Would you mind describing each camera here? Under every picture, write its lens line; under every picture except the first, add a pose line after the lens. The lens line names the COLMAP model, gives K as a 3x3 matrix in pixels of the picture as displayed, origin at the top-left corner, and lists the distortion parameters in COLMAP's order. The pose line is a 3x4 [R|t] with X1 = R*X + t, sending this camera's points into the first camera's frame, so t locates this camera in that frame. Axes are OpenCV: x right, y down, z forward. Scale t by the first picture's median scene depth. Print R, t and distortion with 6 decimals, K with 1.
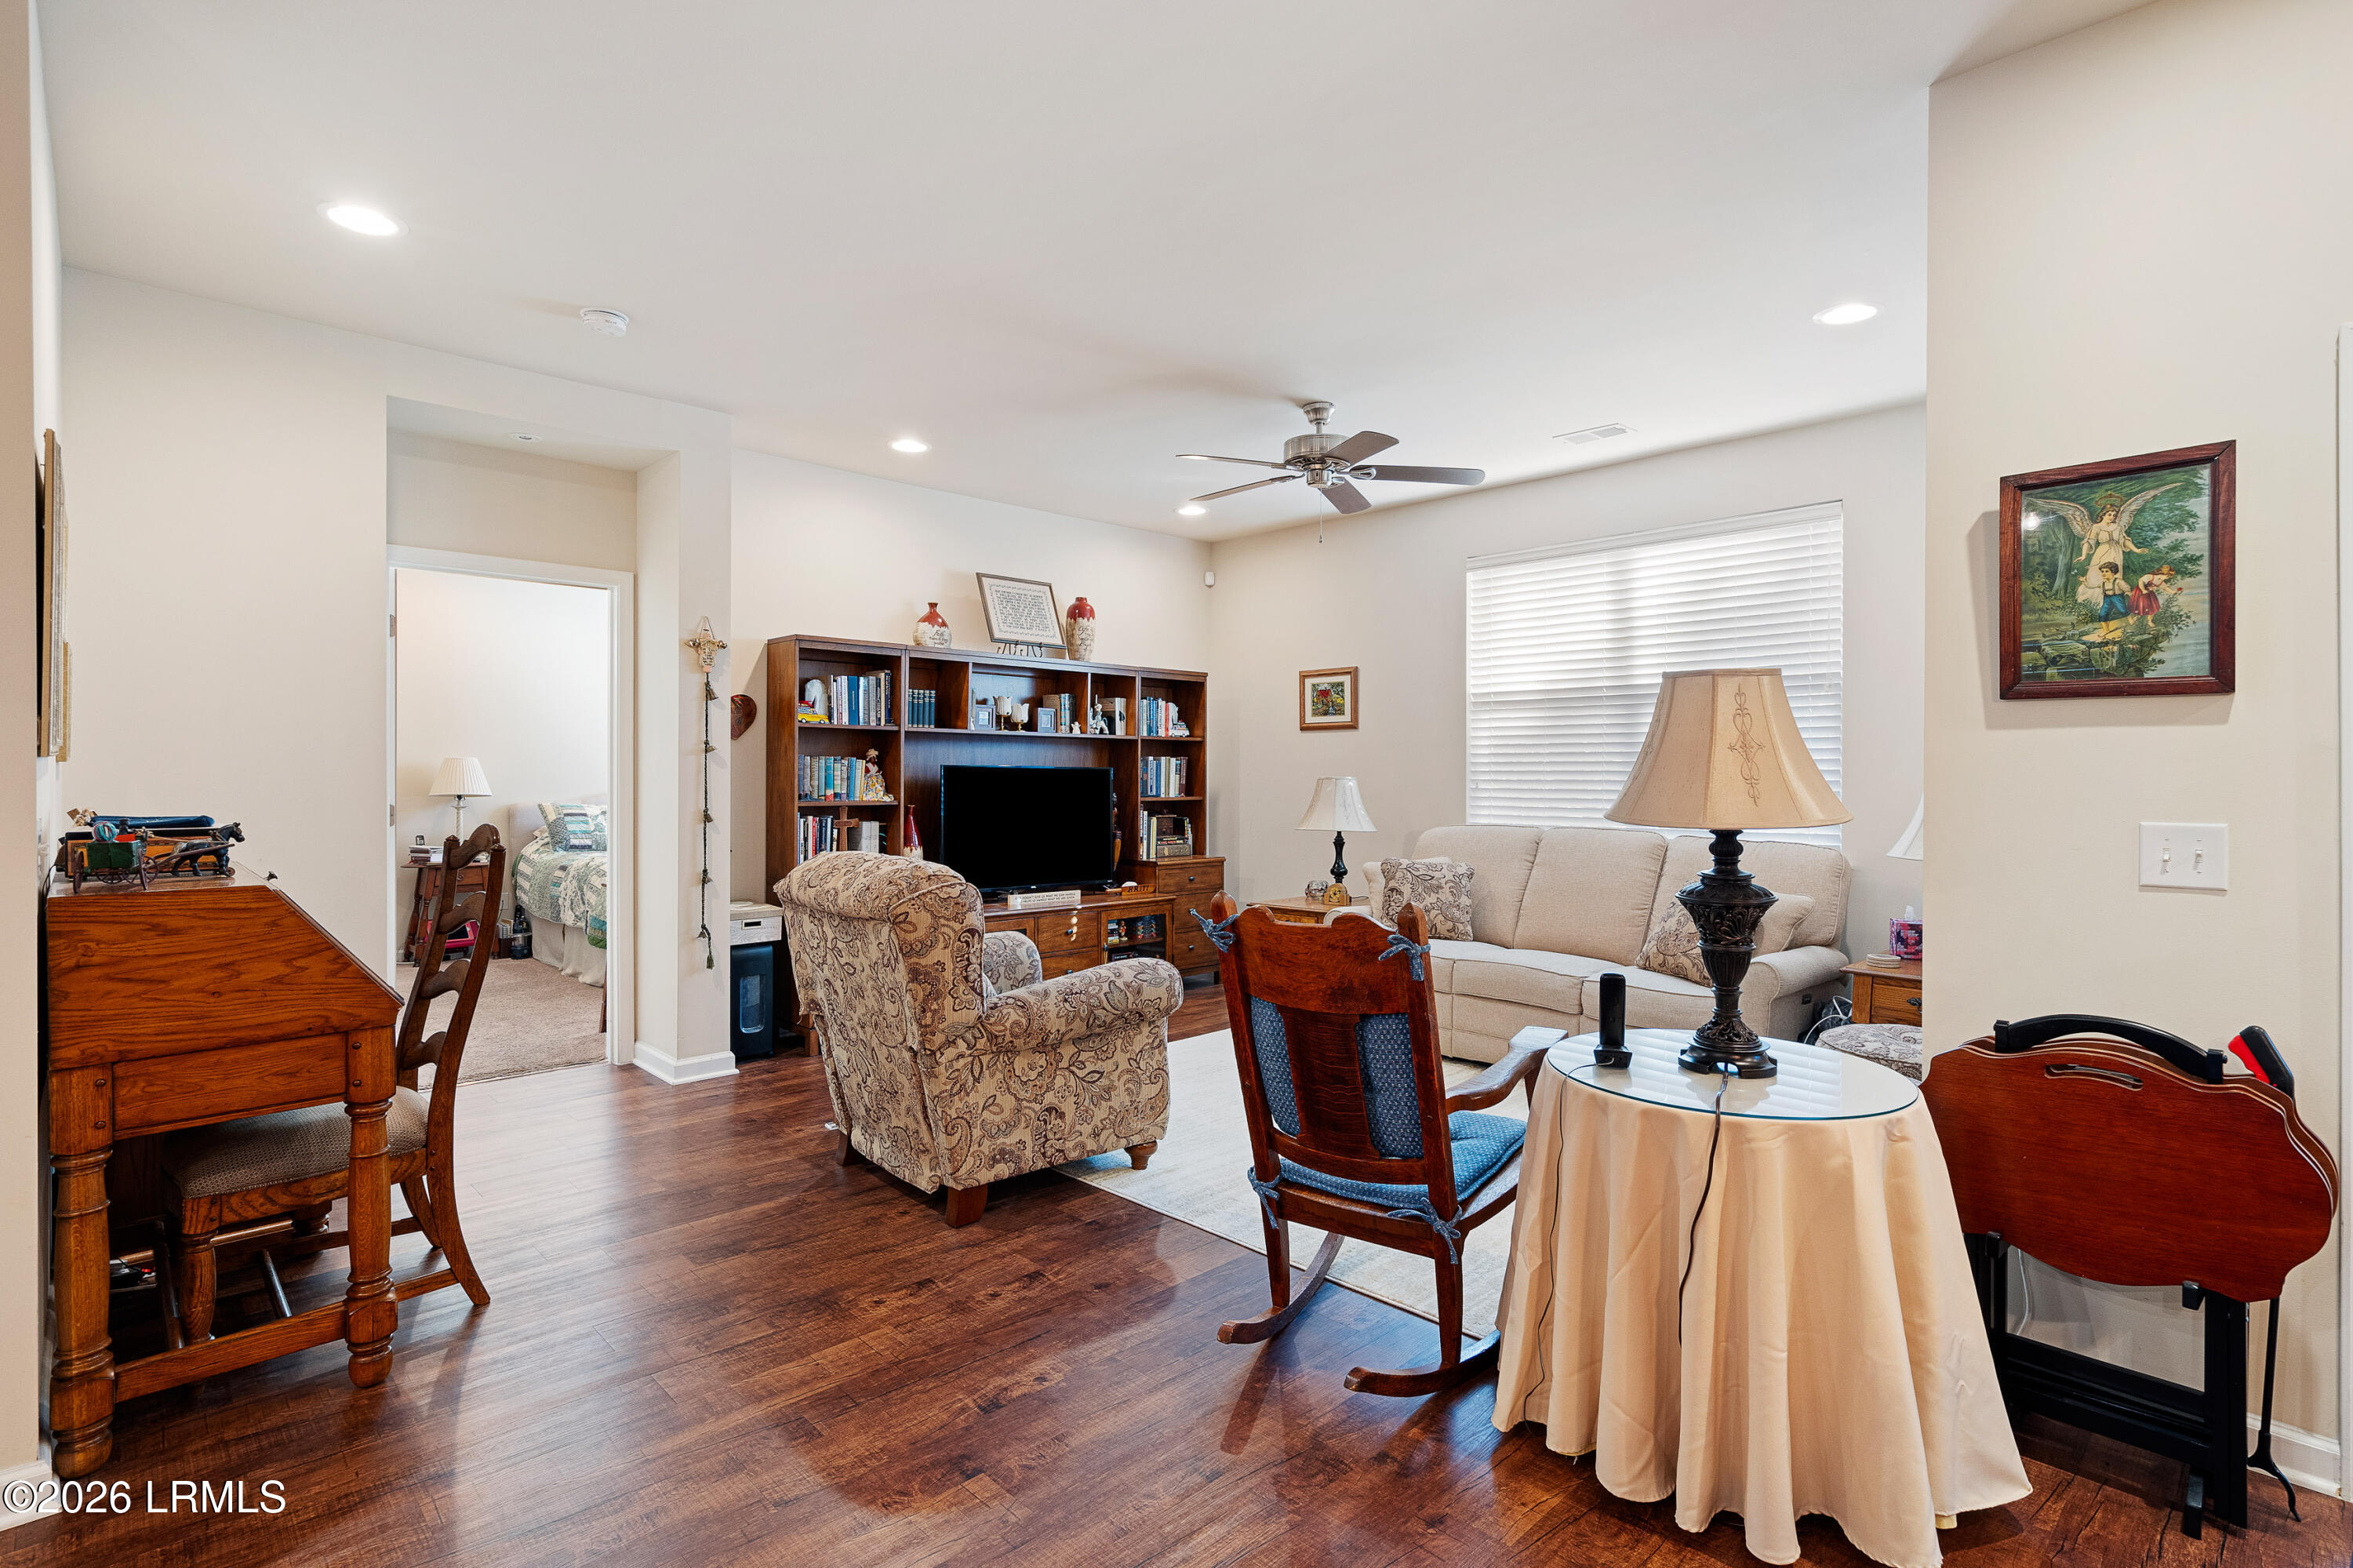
lens RADIAL K [[1116.6, 0, 1174.1], [0, 1116.6, 789.9], [0, 0, 1]] dist [-0.002370, 0.000690]
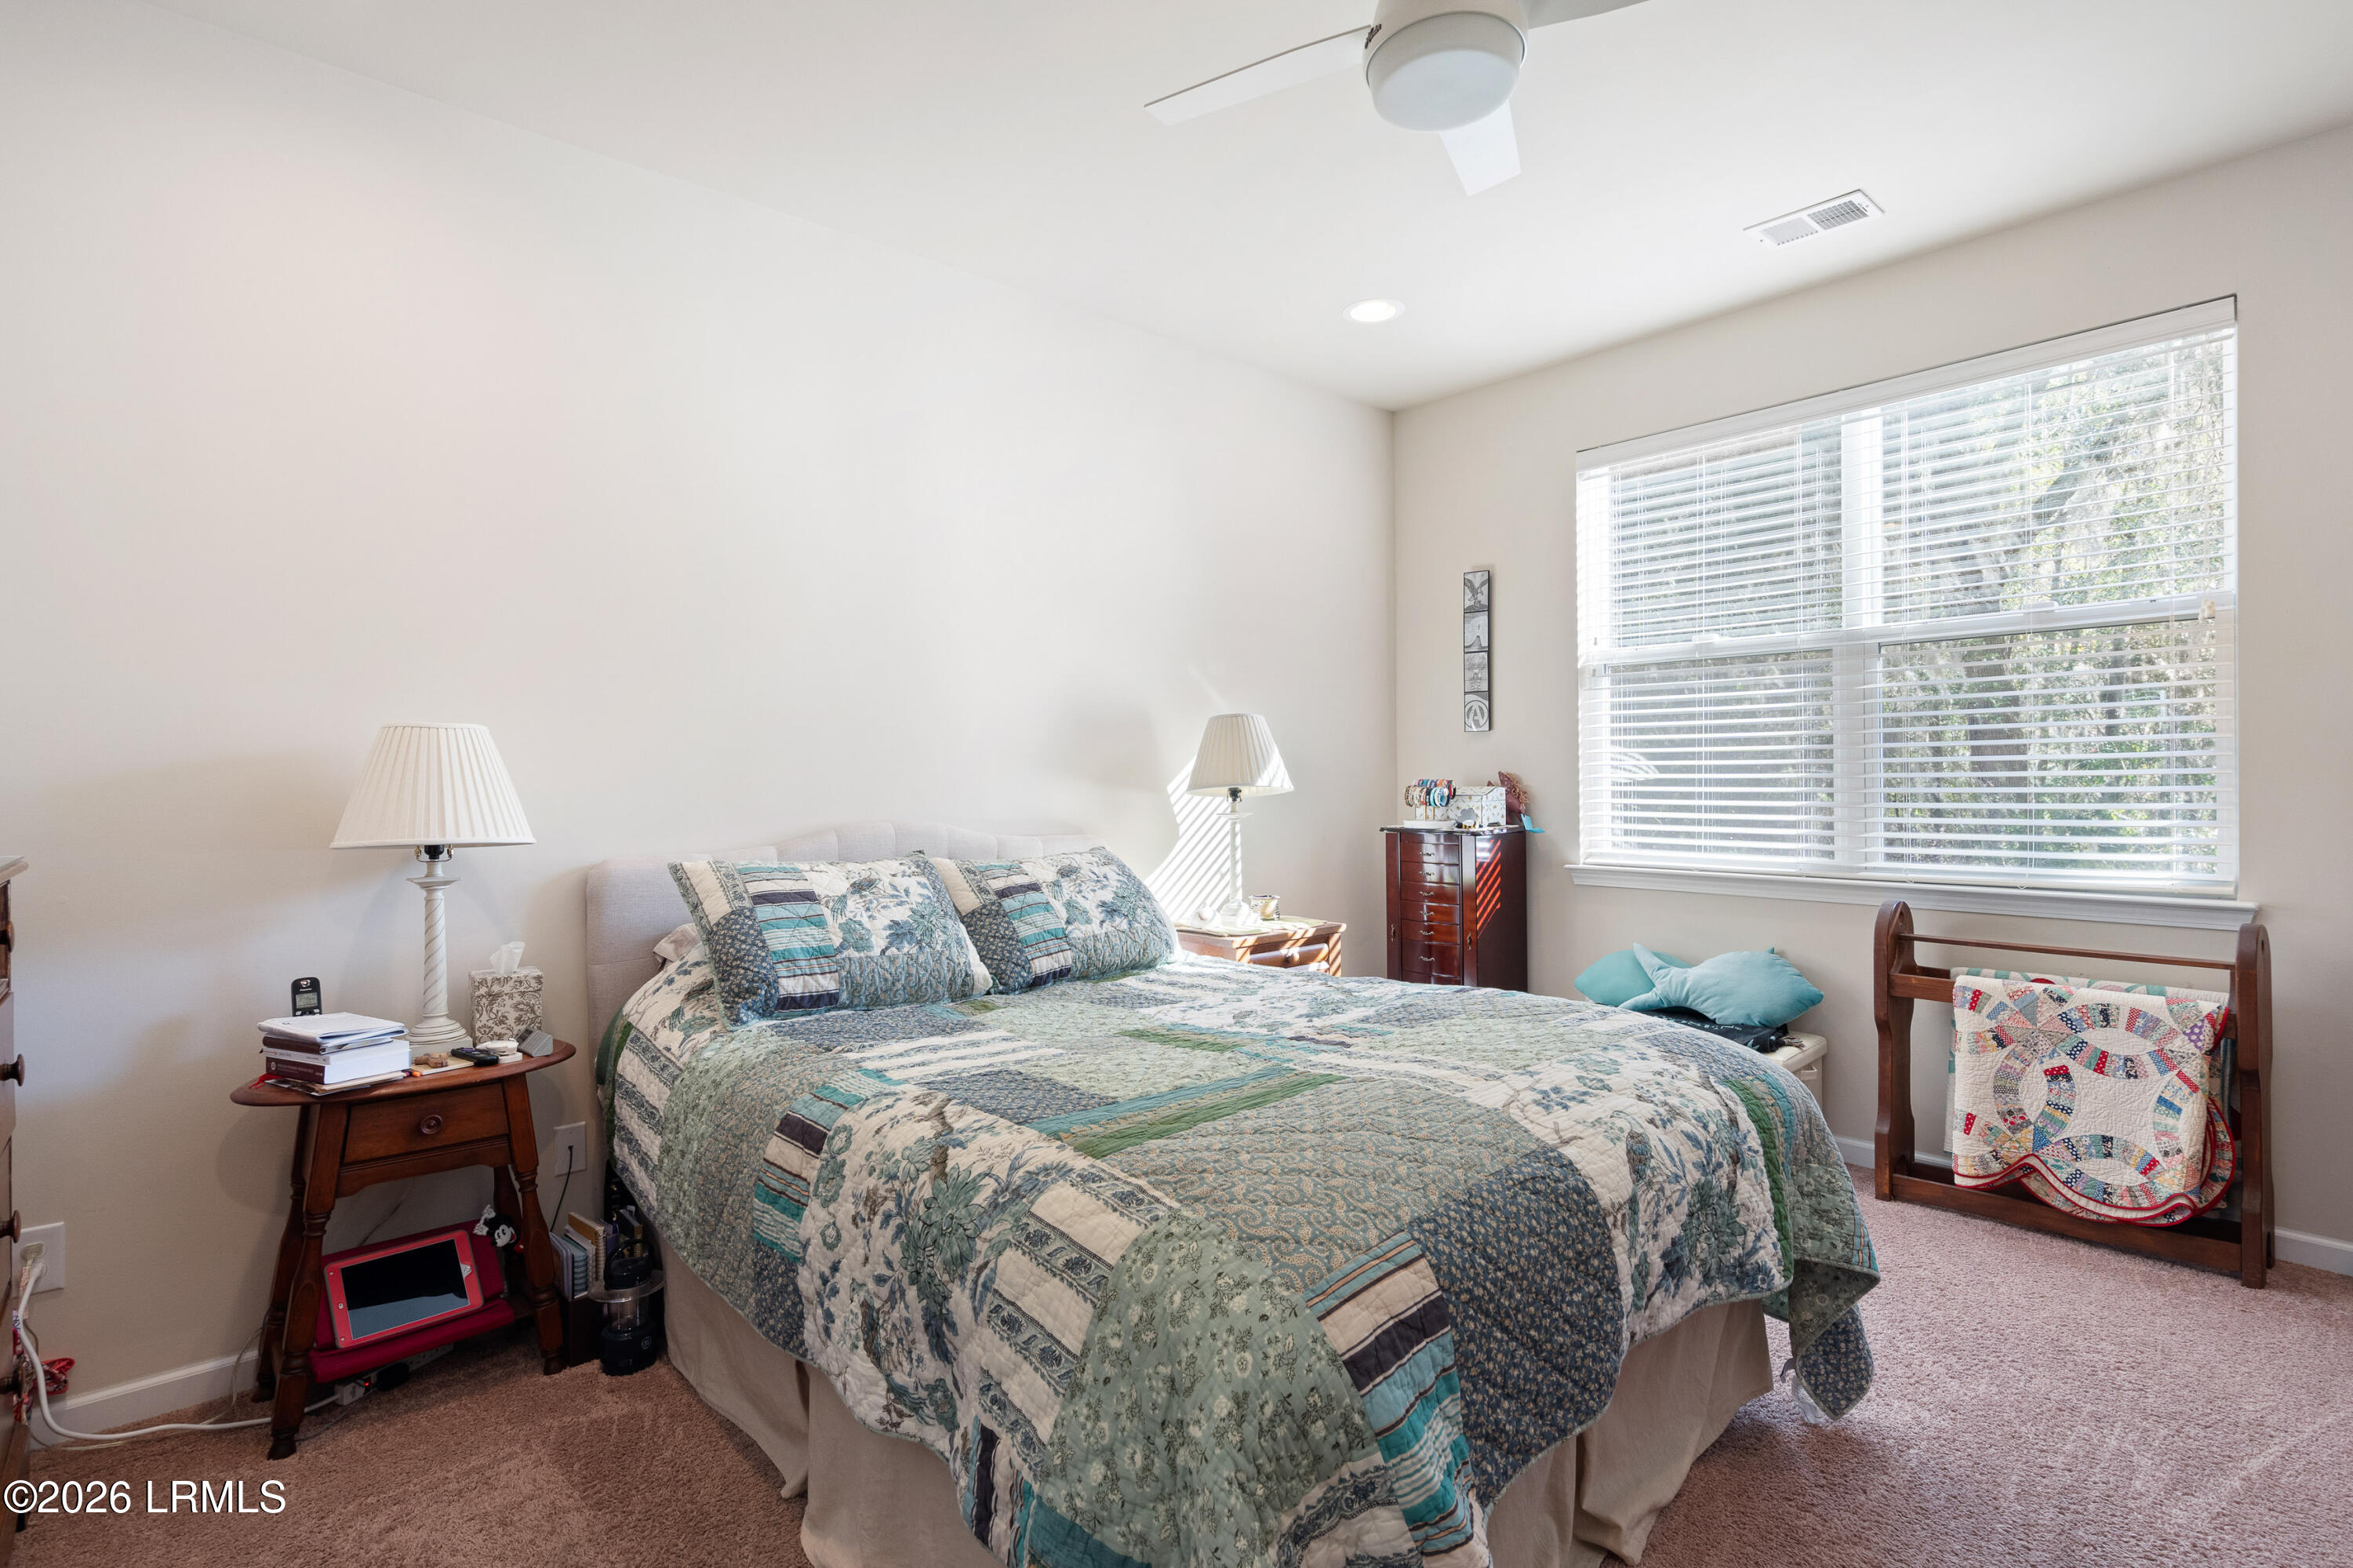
lens RADIAL K [[1116.6, 0, 1168.0], [0, 1116.6, 786.1], [0, 0, 1]] dist [-0.002370, 0.000690]
pose [[0.999281, -0.010000, -0.036561, -0.422416], [0.009806, 0.999937, -0.005466, -0.007871], [0.036613, 0.005104, 0.999316, 0.693623]]
